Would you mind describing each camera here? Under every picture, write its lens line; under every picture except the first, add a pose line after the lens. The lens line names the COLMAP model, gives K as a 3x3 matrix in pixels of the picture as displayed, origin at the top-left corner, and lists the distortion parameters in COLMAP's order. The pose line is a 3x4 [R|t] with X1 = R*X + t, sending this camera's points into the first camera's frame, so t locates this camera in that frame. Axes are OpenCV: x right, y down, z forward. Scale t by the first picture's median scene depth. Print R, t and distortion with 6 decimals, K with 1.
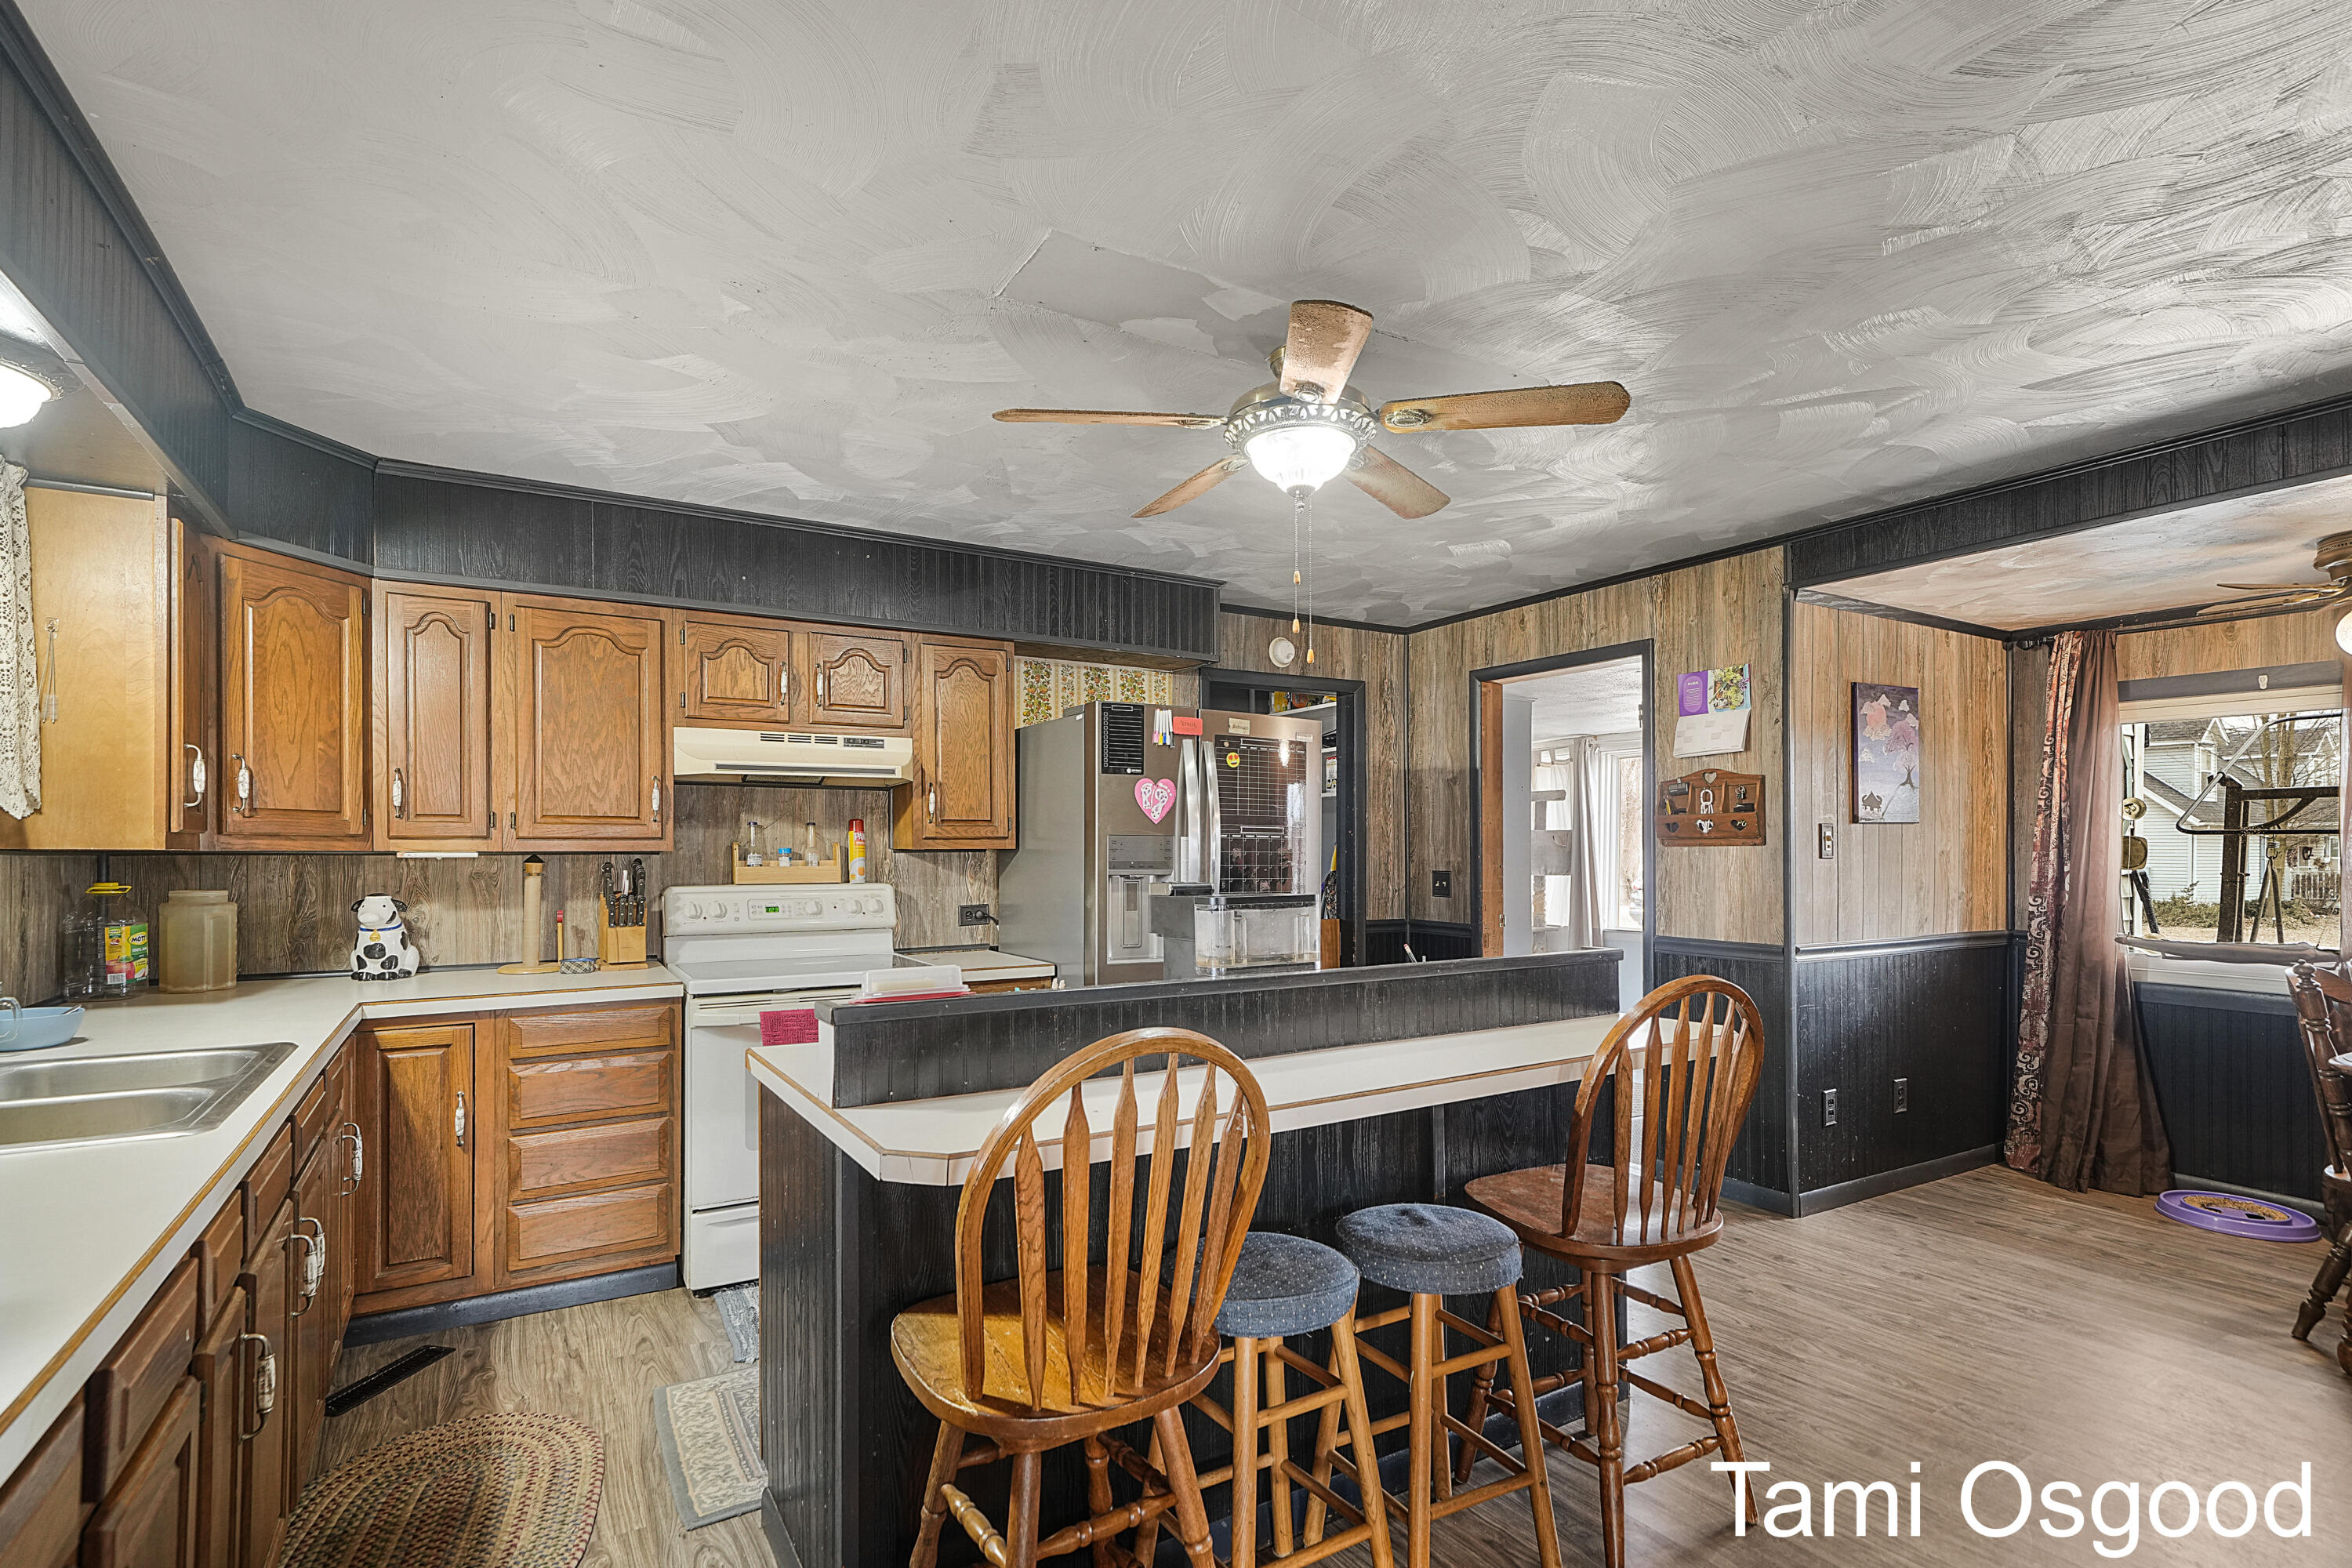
lens RADIAL K [[1080.7, 0, 1154.9], [0, 1080.7, 854.5], [0, 0, 1]] dist [0.009834, -0.000121]
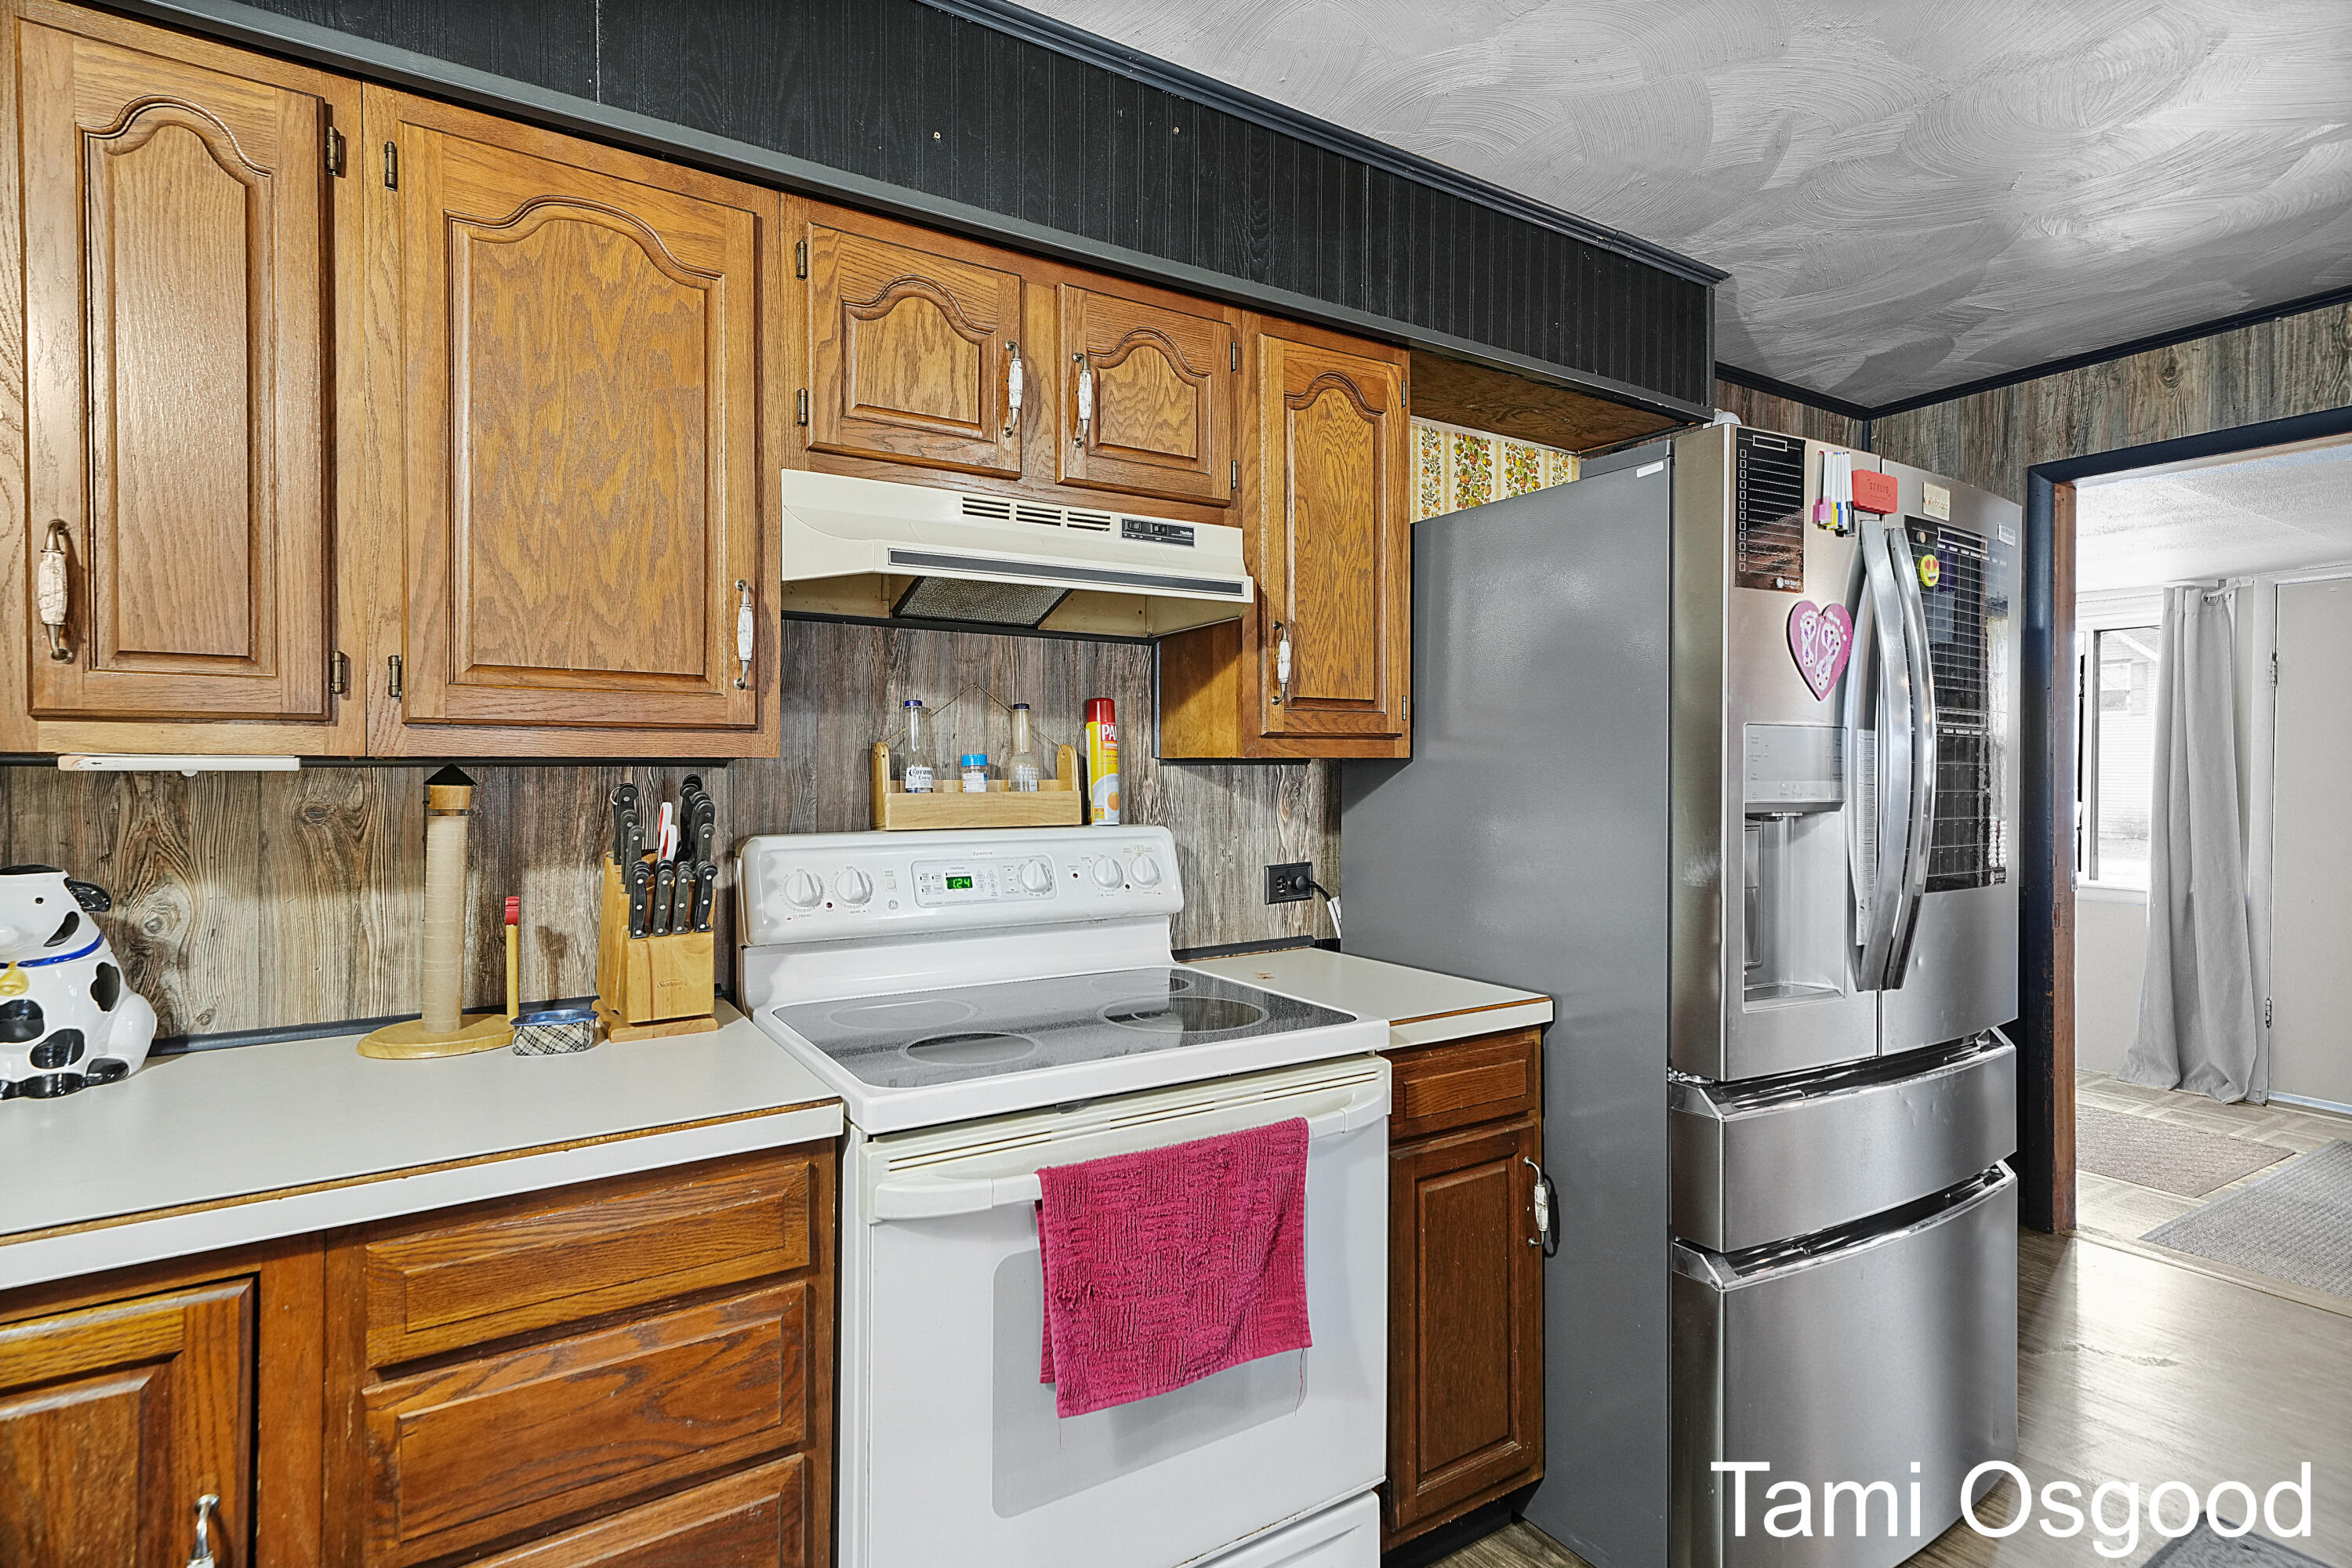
lens RADIAL K [[1180.1, 0, 1173.6], [0, 1180.1, 771.9], [0, 0, 1]] dist [0.017750, 0.000919]
pose [[0.999774, 0.001820, 0.021197, -0.292194], [-0.001778, 0.999996, -0.001984, 0.003020], [-0.021201, 0.001945, 0.999773, 0.515810]]
